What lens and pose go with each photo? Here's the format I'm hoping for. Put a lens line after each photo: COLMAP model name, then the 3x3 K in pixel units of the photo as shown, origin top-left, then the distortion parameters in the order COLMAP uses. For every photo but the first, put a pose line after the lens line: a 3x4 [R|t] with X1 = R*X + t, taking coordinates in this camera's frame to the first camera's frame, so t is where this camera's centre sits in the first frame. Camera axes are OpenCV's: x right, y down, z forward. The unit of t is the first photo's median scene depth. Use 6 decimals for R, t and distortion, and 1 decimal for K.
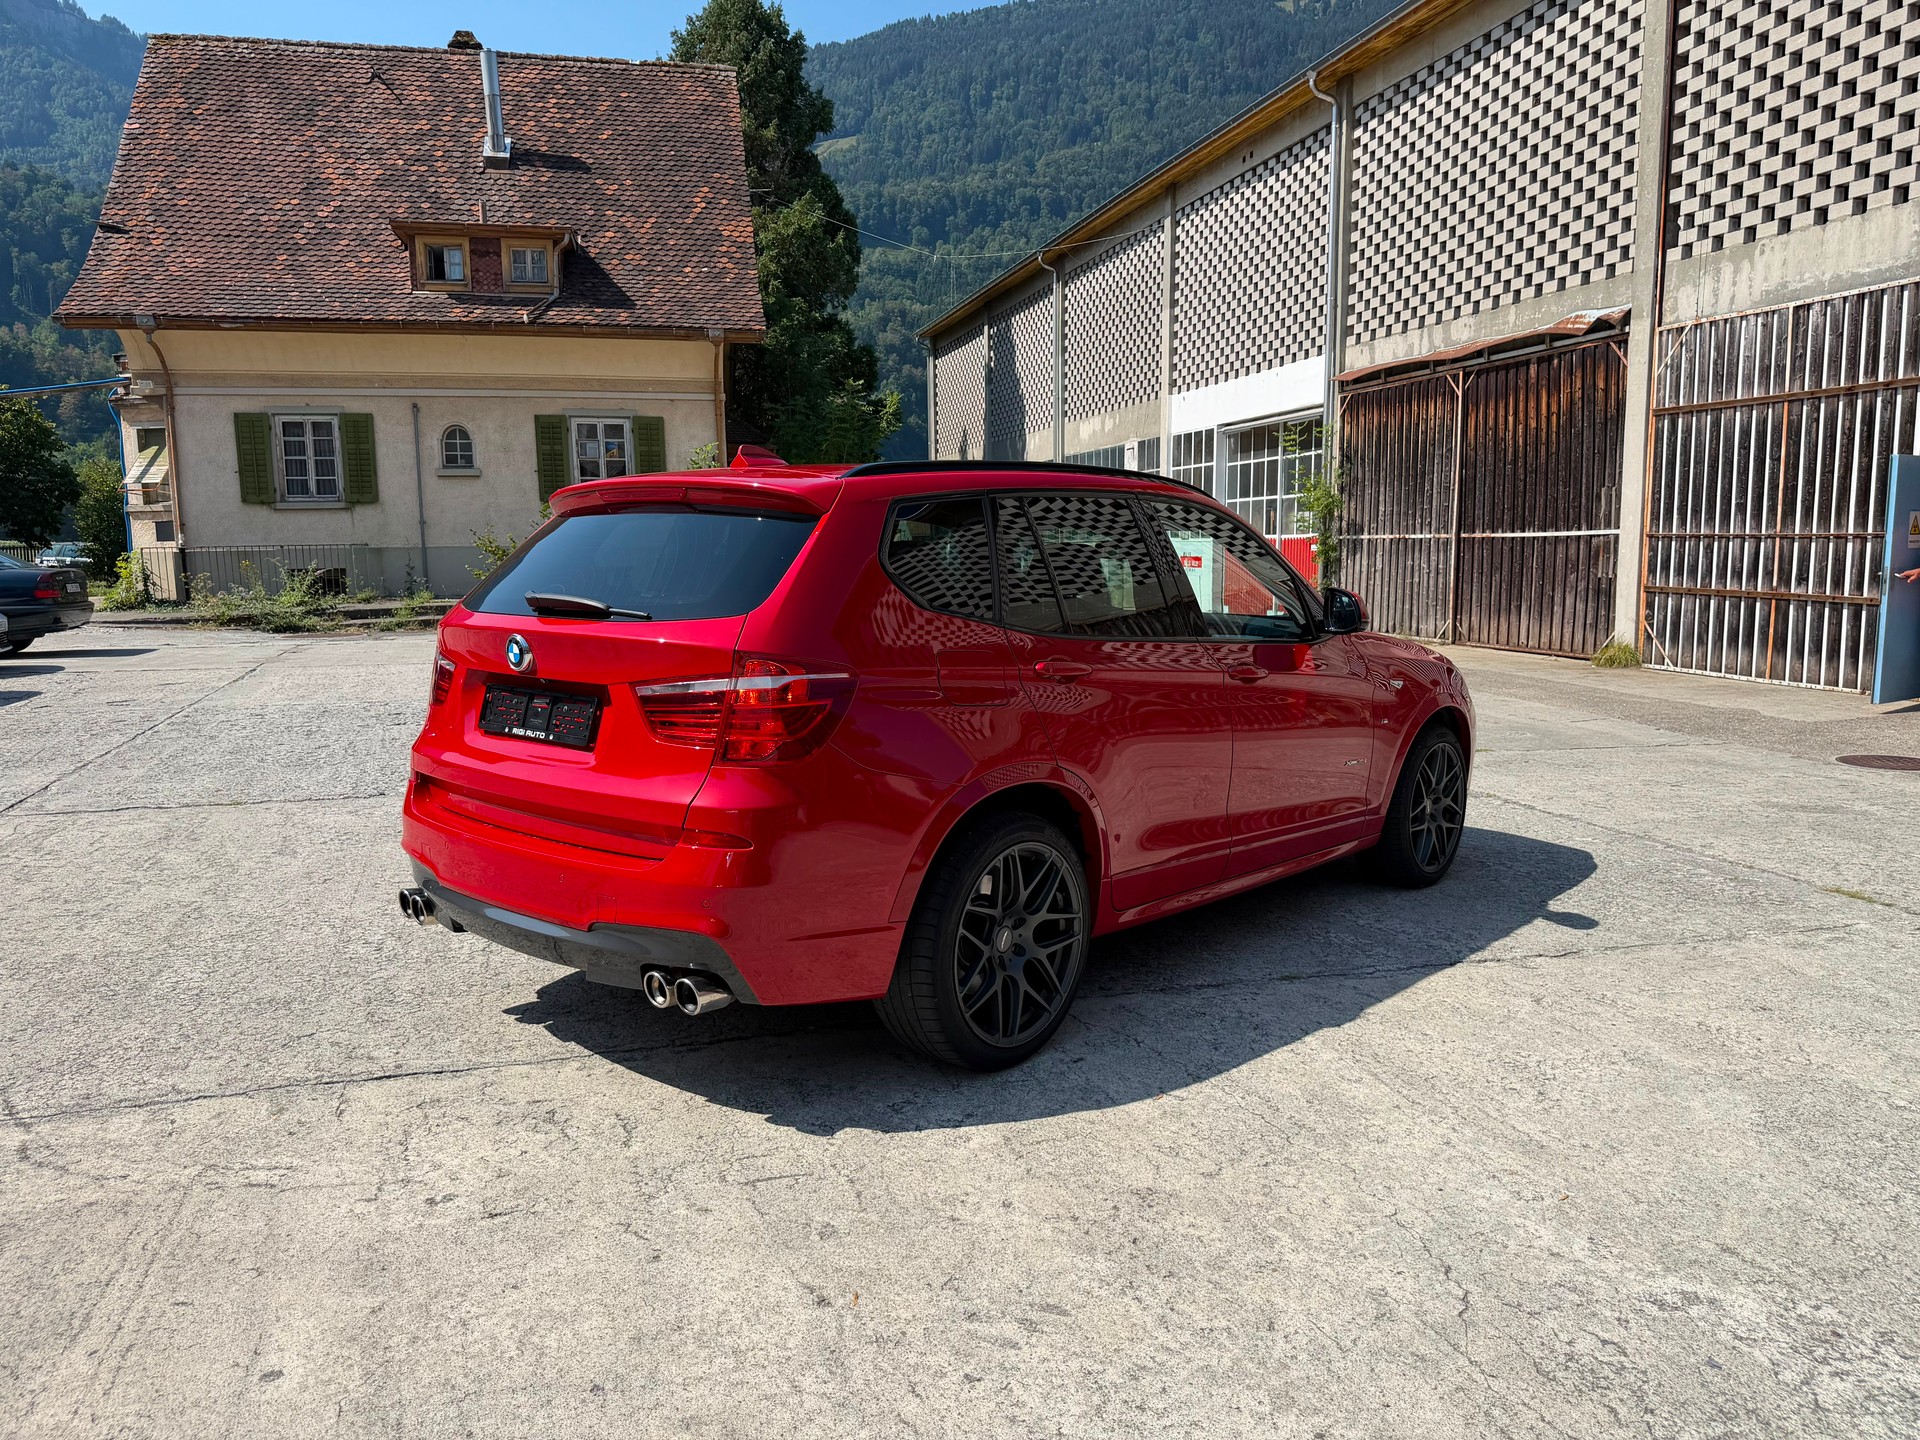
lens RADIAL K [[1369.7, 0, 953.5], [0, 1369.7, 710.3], [0, 0, 1]] dist [-0.005222, 0.004942]
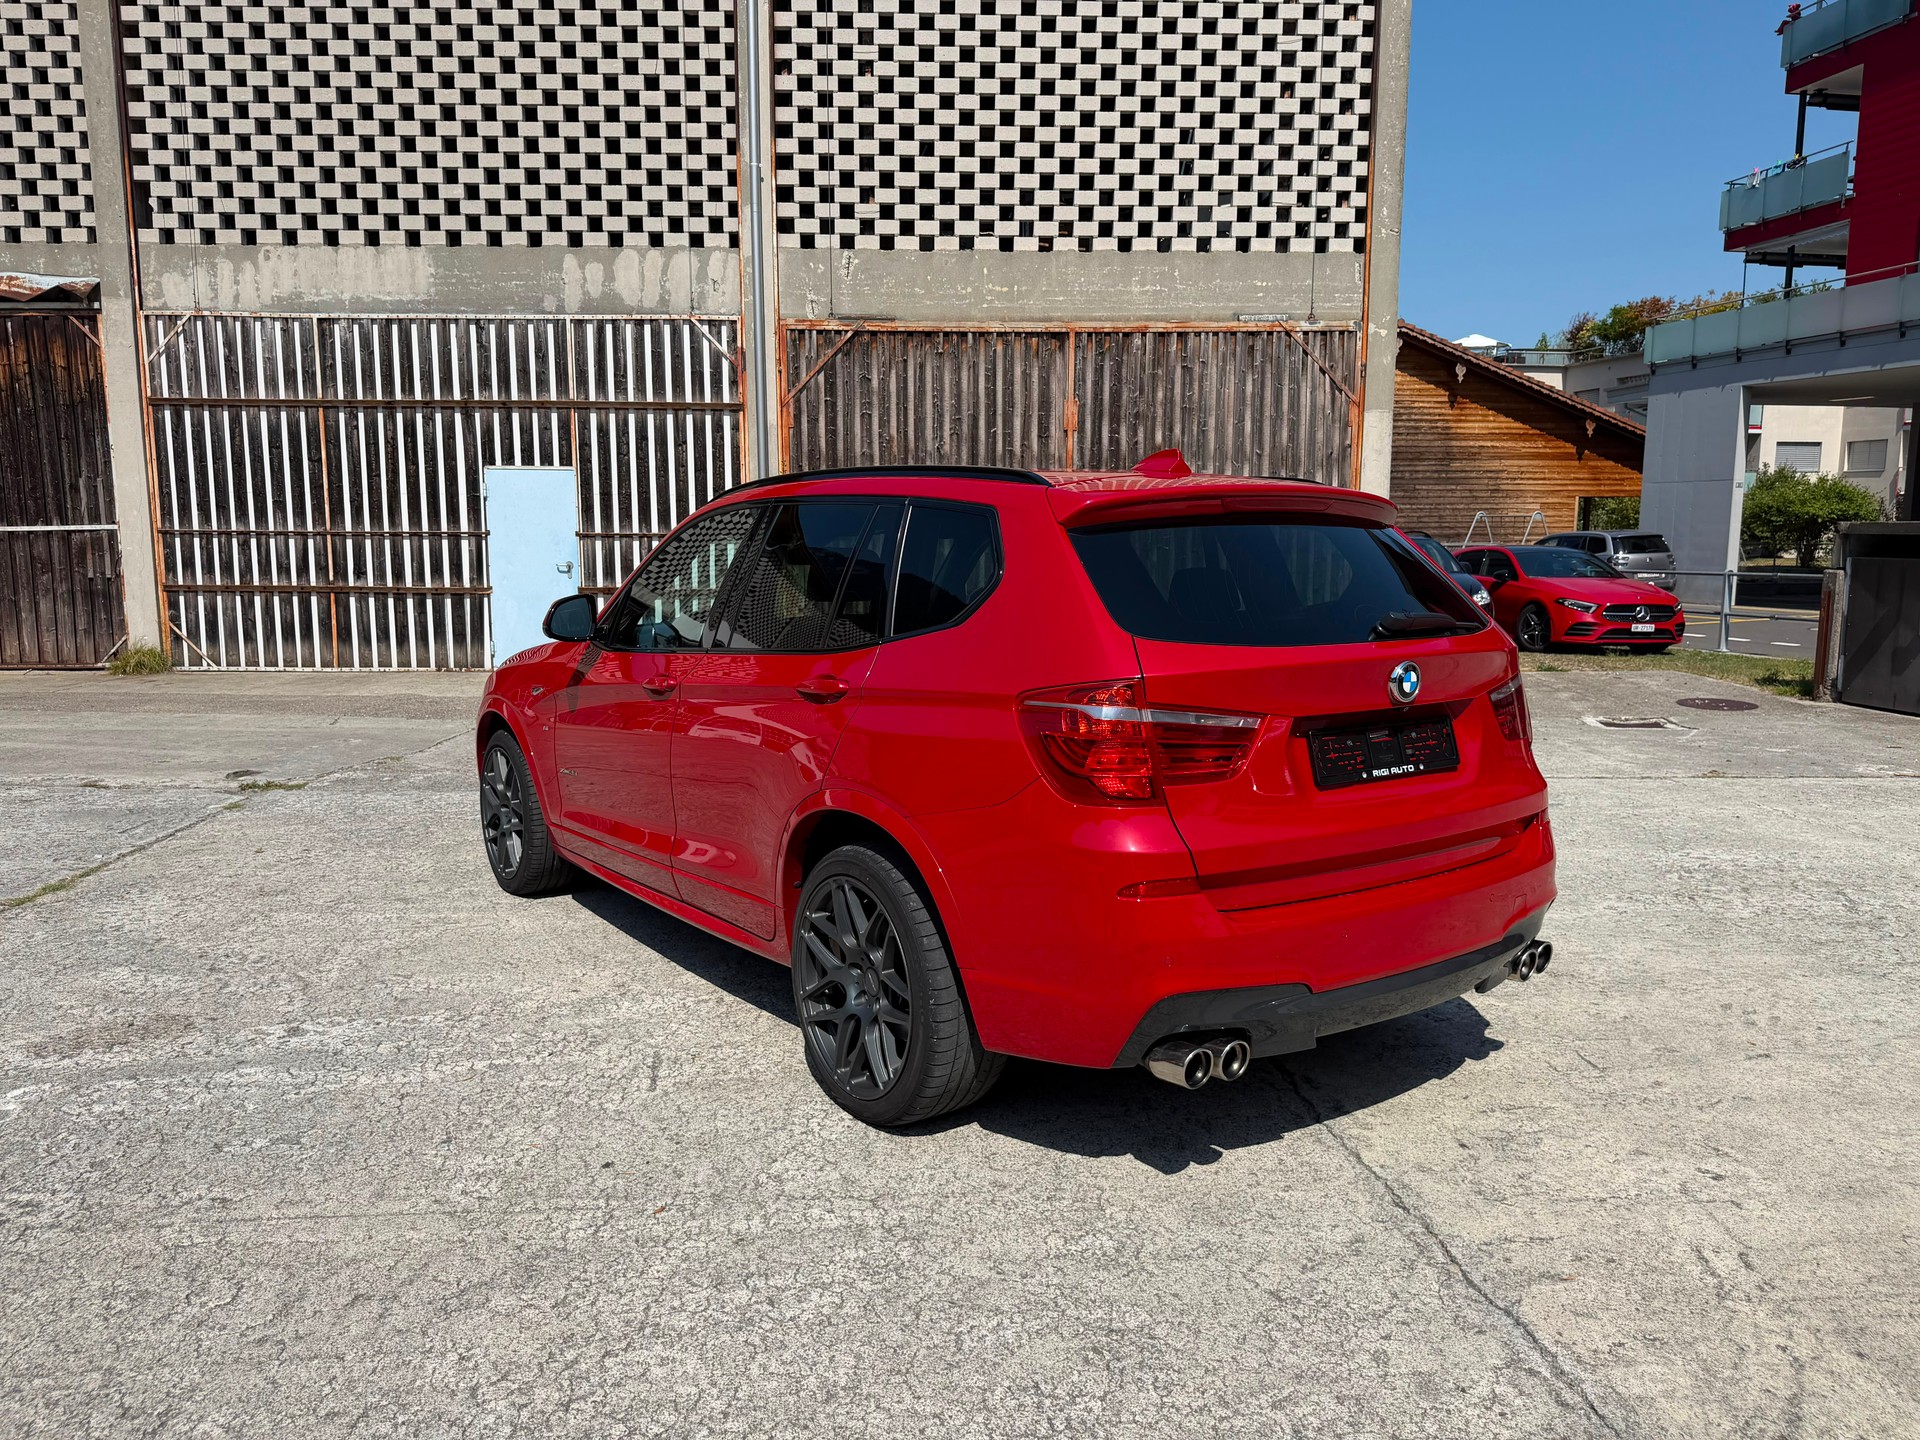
lens RADIAL K [[1369.7, 0, 953.5], [0, 1369.7, 710.3], [0, 0, 1]] dist [-0.005222, 0.004942]
pose [[0.224649, -0.122631, 0.966693, -0.329214], [0.116478, 0.988316, 0.098306, -0.038322], [-0.967453, 0.090514, 0.236308, 0.283545]]
